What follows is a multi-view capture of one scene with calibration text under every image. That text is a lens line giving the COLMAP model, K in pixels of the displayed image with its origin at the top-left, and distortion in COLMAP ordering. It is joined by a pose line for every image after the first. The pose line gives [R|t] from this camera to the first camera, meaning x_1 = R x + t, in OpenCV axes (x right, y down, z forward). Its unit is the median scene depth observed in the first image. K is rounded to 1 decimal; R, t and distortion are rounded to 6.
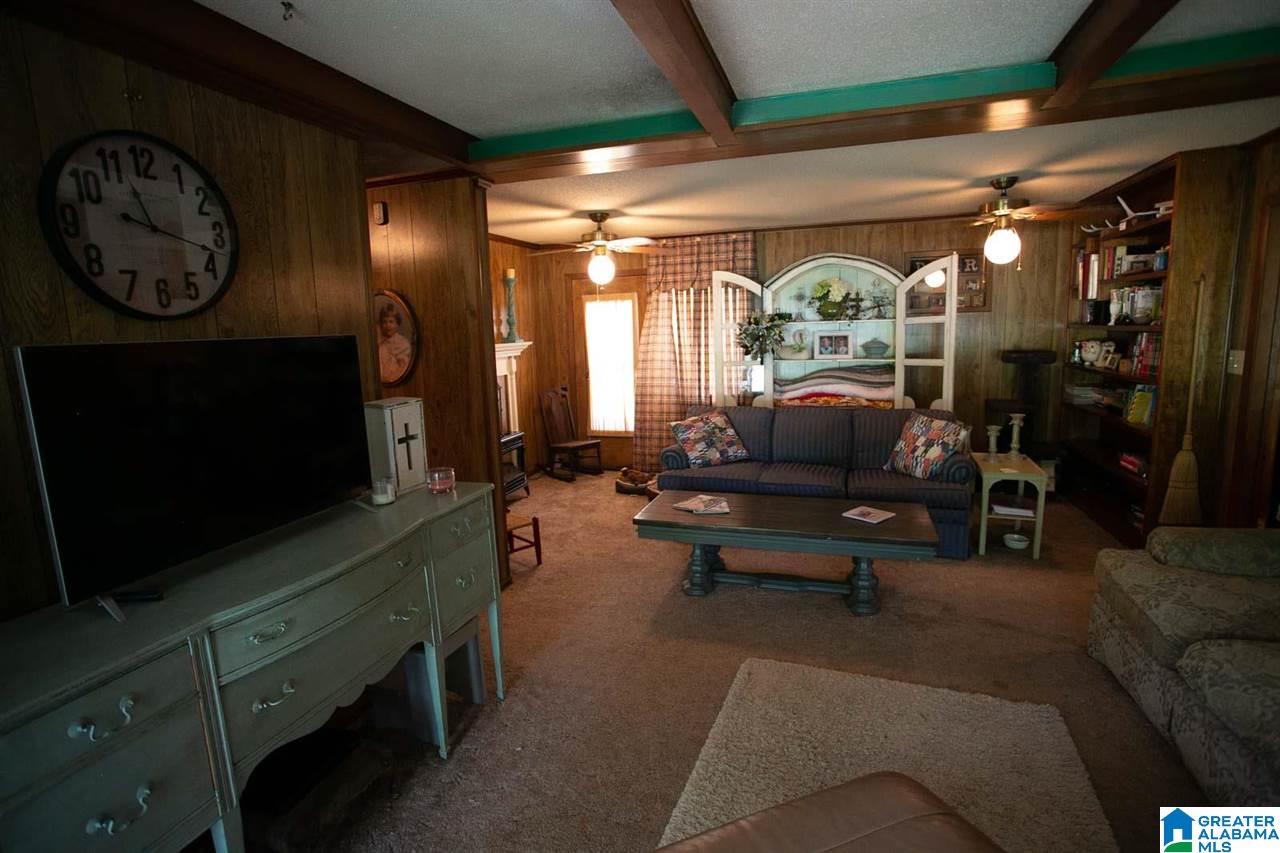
lens RADIAL K [[625.1, 0, 627.6], [0, 625.1, 425.5], [0, 0, 1]] dist [-0.083190, 0.038666]
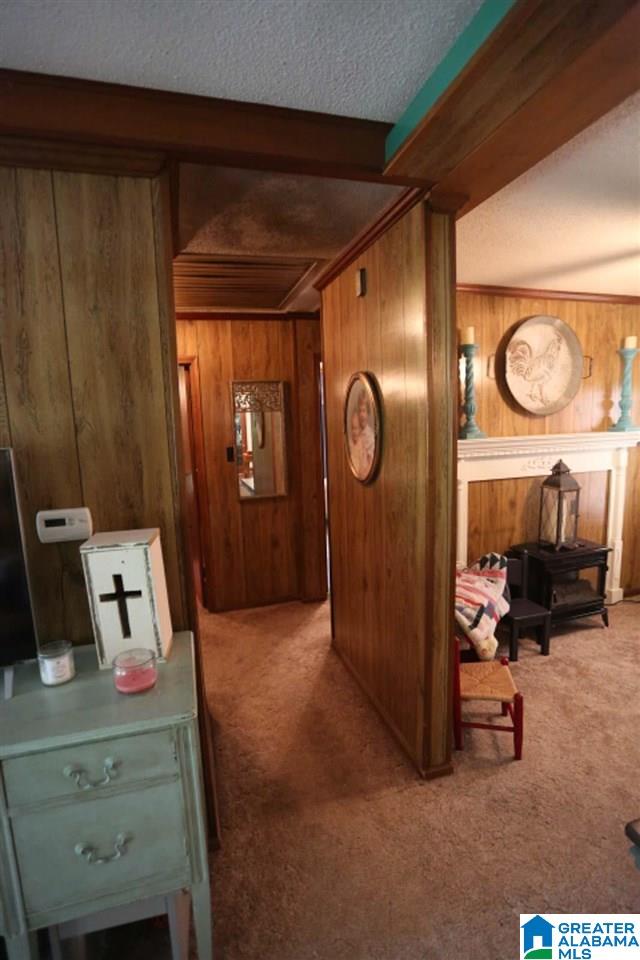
lens RADIAL K [[468.9, 0, 318.3], [0, 468.9, 489.6], [0, 0, 1]] dist [-0.083190, 0.038666]
pose [[0.577388, 0.132525, -0.805643, 0.075680], [-0.109532, 0.990392, 0.084417, -0.072070], [0.809090, 0.039503, 0.586356, 0.383534]]
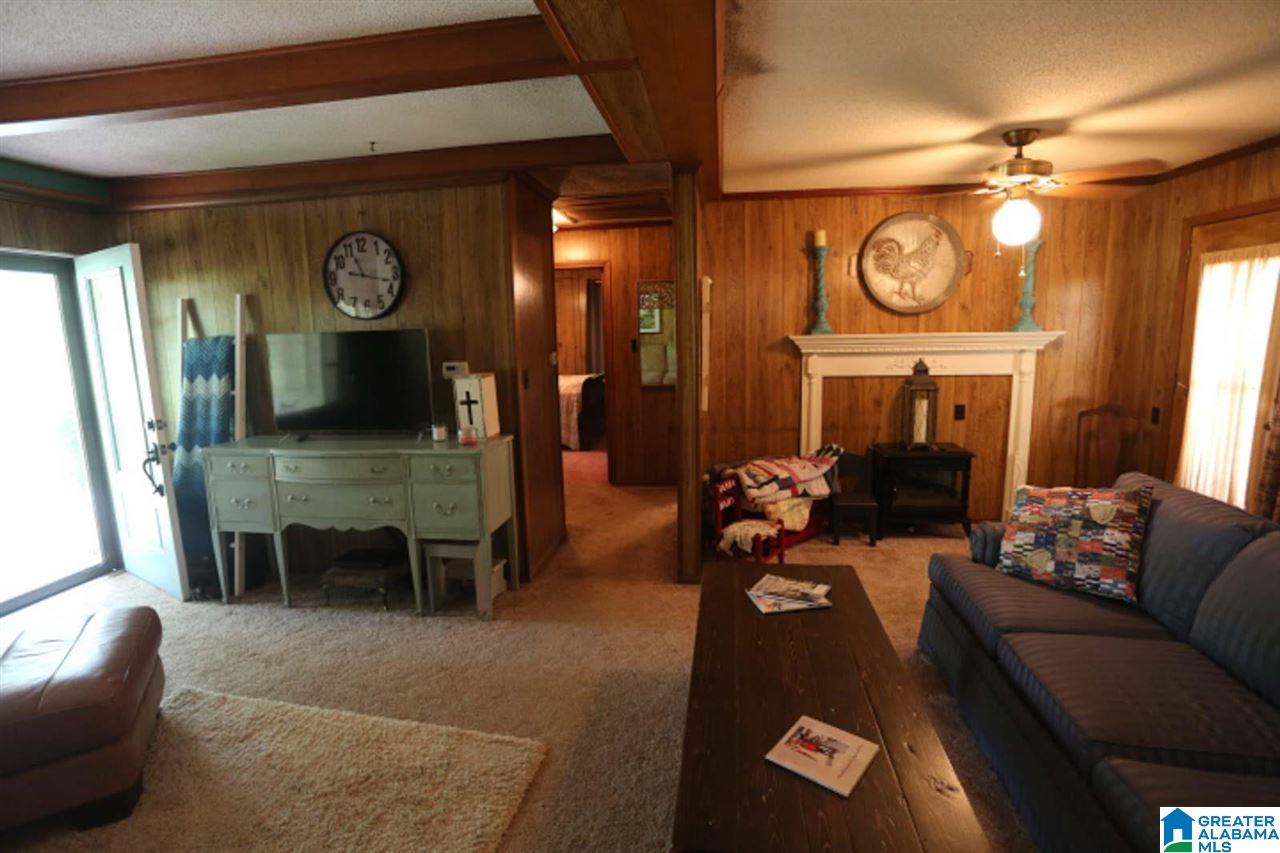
lens RADIAL K [[625.1, 0, 627.6], [0, 625.1, 425.5], [0, 0, 1]] dist [-0.083190, 0.038666]
pose [[0.180321, 0.186248, -0.965814, 0.474635], [-0.131974, 0.977612, 0.163883, -0.090377], [0.974714, 0.097911, 0.200864, 0.471850]]
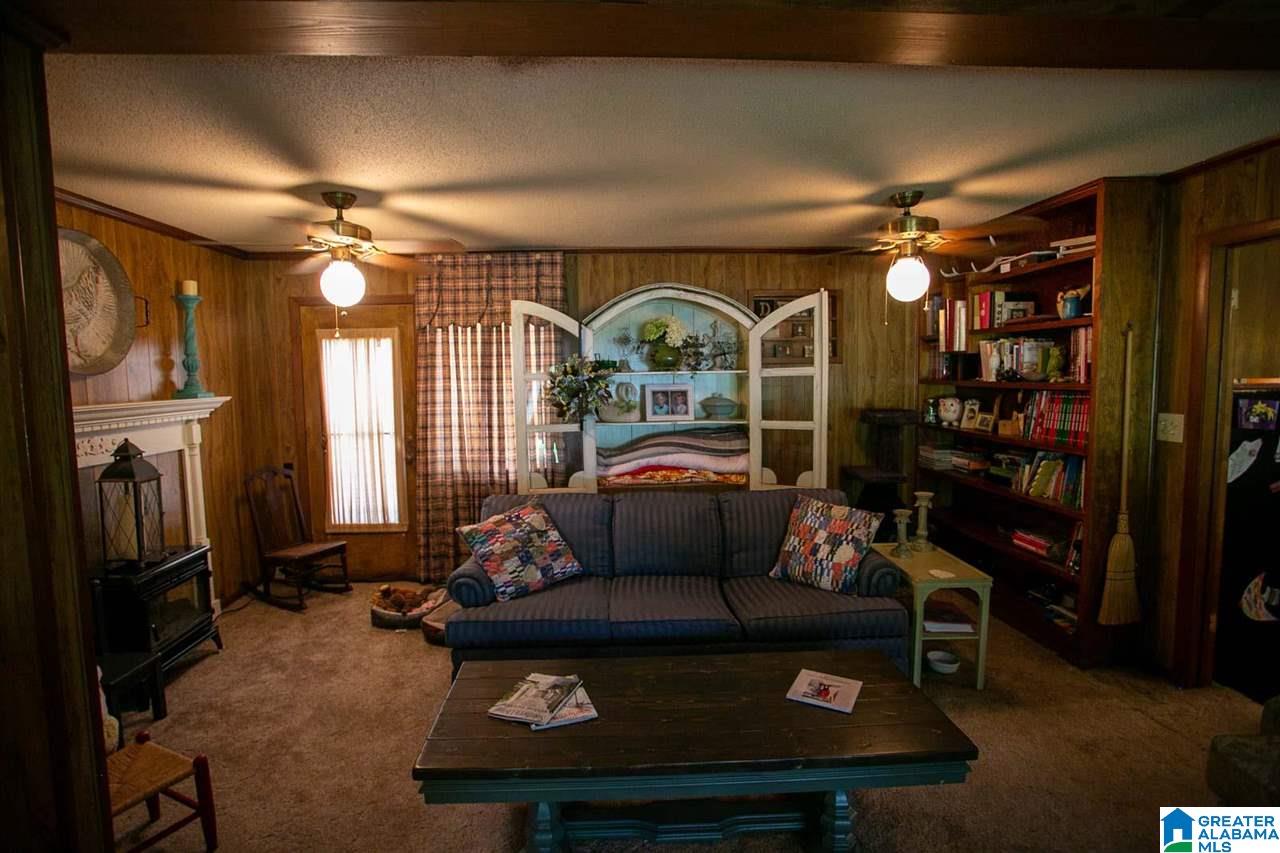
lens RADIAL K [[625.1, 0, 627.6], [0, 625.1, 425.5], [0, 0, 1]] dist [-0.083190, 0.038666]
pose [[0.929291, -0.010577, 0.369197, -0.004764], [0.039961, 0.996601, -0.072033, -0.049458], [-0.367180, 0.081693, 0.926555, 0.311036]]
